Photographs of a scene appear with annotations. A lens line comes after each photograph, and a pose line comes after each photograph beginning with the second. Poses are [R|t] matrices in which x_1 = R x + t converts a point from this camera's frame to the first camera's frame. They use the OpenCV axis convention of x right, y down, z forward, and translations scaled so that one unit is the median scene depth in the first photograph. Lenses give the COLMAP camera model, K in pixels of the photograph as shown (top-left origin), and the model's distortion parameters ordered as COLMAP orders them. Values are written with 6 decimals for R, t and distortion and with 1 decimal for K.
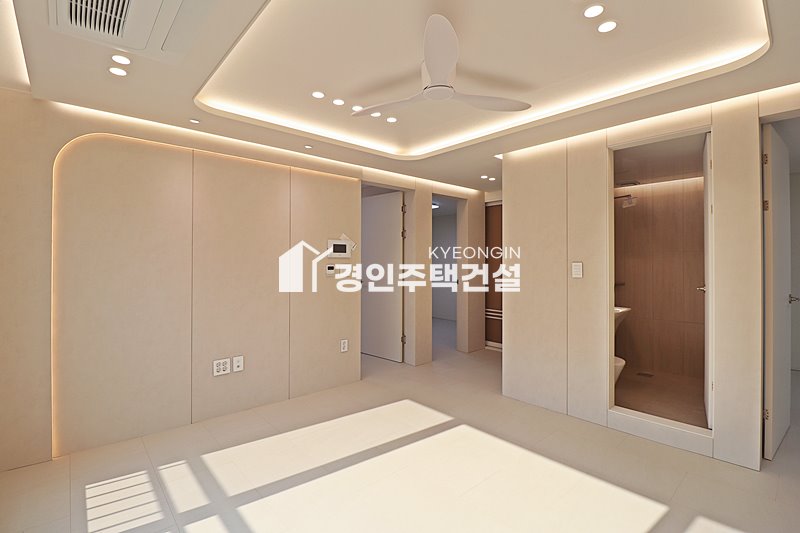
lens RADIAL K [[375.7, 0, 398.9], [0, 375.7, 258.3], [0, 0, 1]] dist [0.010121, -0.015598]
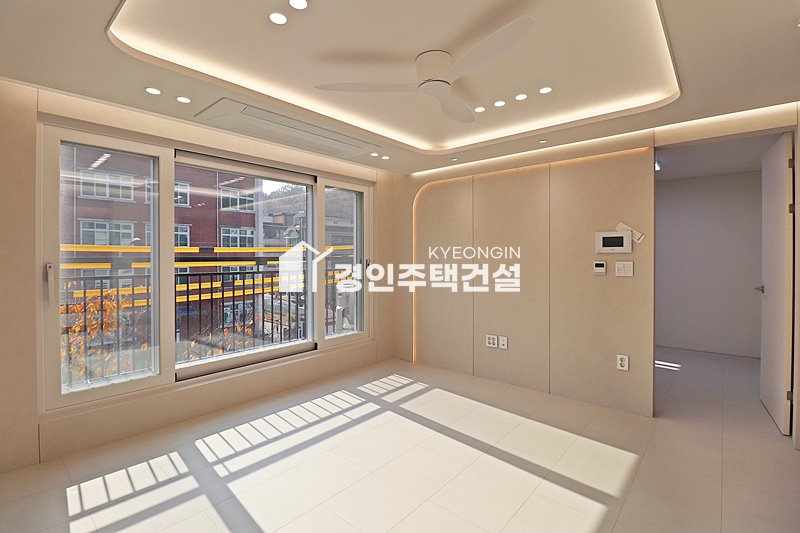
lens RADIAL K [[368.2, 0, 398.7], [0, 368.2, 259.3], [0, 0, 1]] dist [0.000365, -0.014101]
pose [[0.119107, 0.004709, -0.992870, 0.653200], [0.010826, 0.999923, 0.006042, 0.002225], [0.992822, -0.011468, 0.119047, 0.492664]]
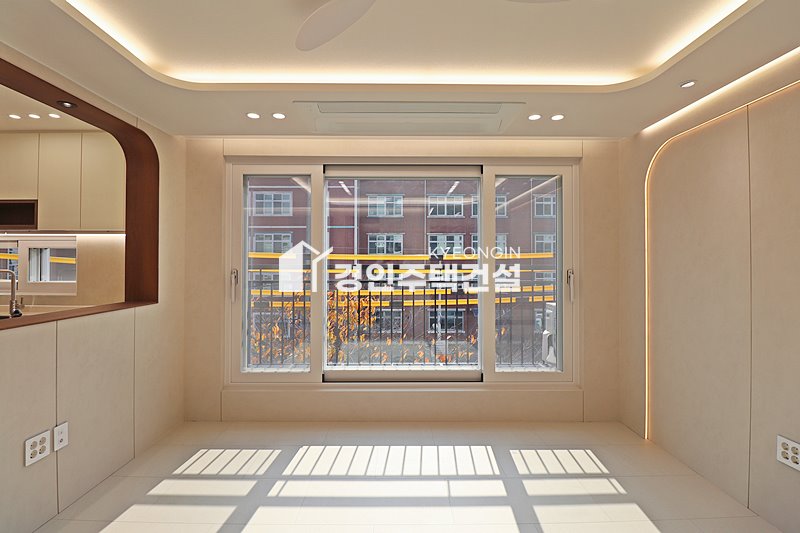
lens RADIAL K [[368.2, 0, 398.7], [0, 368.2, 259.3], [0, 0, 1]] dist [0.000365, -0.014101]
pose [[-0.660602, -0.010222, -0.750667, 0.309061], [0.003634, 0.999852, -0.016813, -0.002073], [0.750728, -0.013834, -0.660467, 0.826813]]
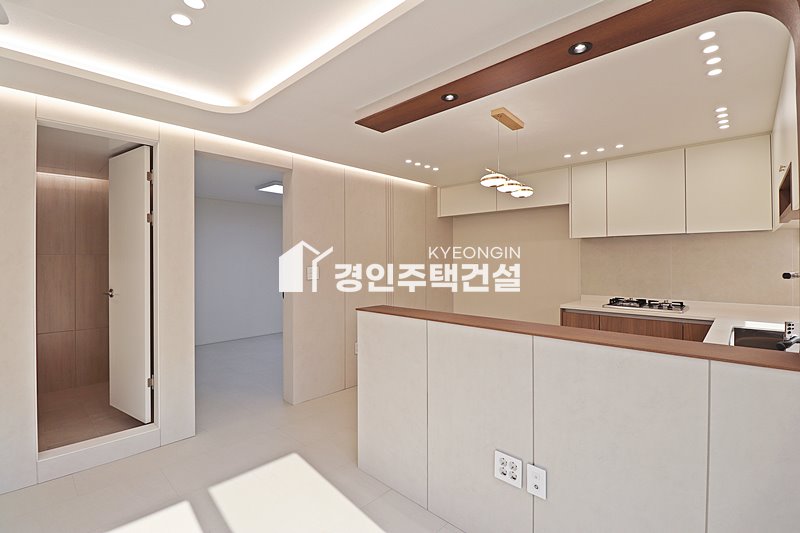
lens RADIAL K [[367.1, 0, 401.9], [0, 367.1, 259.2], [0, 0, 1]] dist [-0.000769, -0.014784]
pose [[-0.085833, 0.003065, 0.996305, -0.199687], [-0.007963, 0.999961, -0.003762, -0.011224], [-0.996278, -0.008257, -0.085806, 0.274196]]
